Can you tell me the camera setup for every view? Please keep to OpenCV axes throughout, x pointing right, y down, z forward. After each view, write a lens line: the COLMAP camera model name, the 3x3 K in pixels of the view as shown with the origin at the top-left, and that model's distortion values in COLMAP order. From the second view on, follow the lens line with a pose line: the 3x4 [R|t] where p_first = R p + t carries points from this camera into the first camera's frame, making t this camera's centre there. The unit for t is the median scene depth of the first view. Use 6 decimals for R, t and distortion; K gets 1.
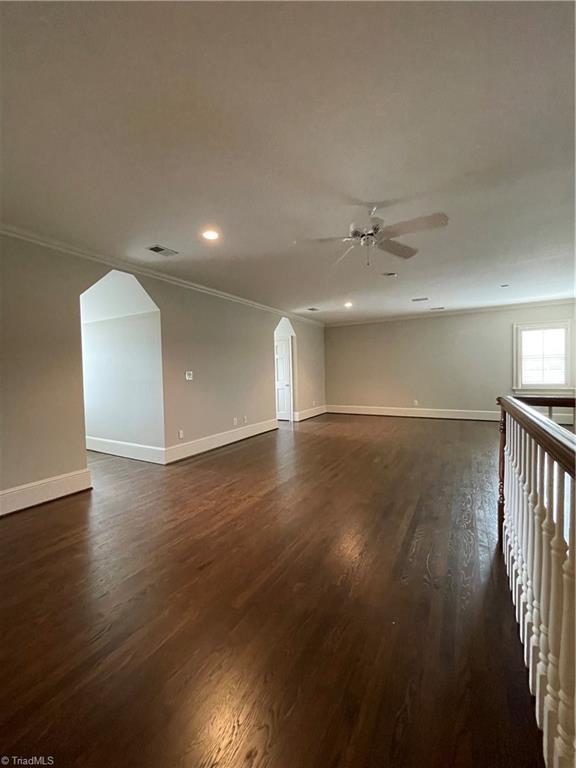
lens RADIAL K [[312.8, 0, 287.4], [0, 312.8, 383.3], [0, 0, 1]] dist [-0.000809, 0.000955]
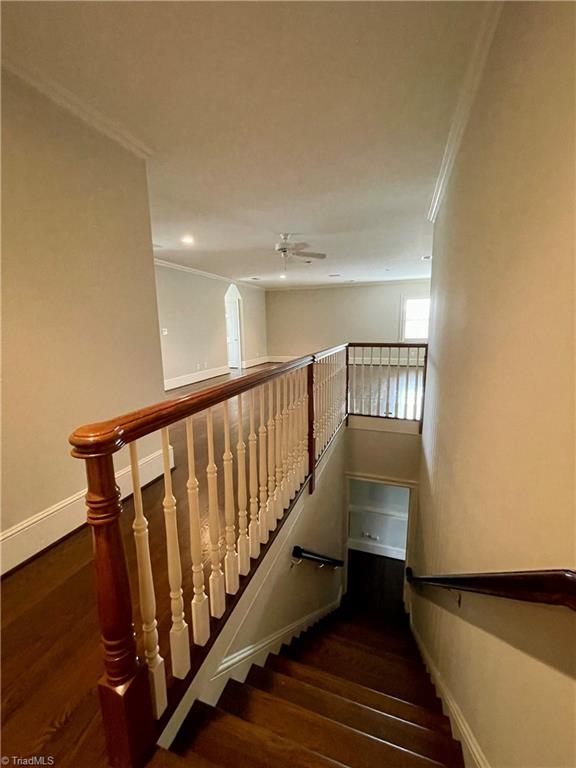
lens RADIAL K [[312.8, 0, 284.6], [0, 312.8, 379.7], [0, 0, 1]] dist [-0.000809, 0.000955]
pose [[0.985427, -0.023189, 0.168509, -0.025143], [0.002612, 0.992610, 0.121322, 0.014480], [-0.170077, -0.119114, 0.978205, -0.293869]]
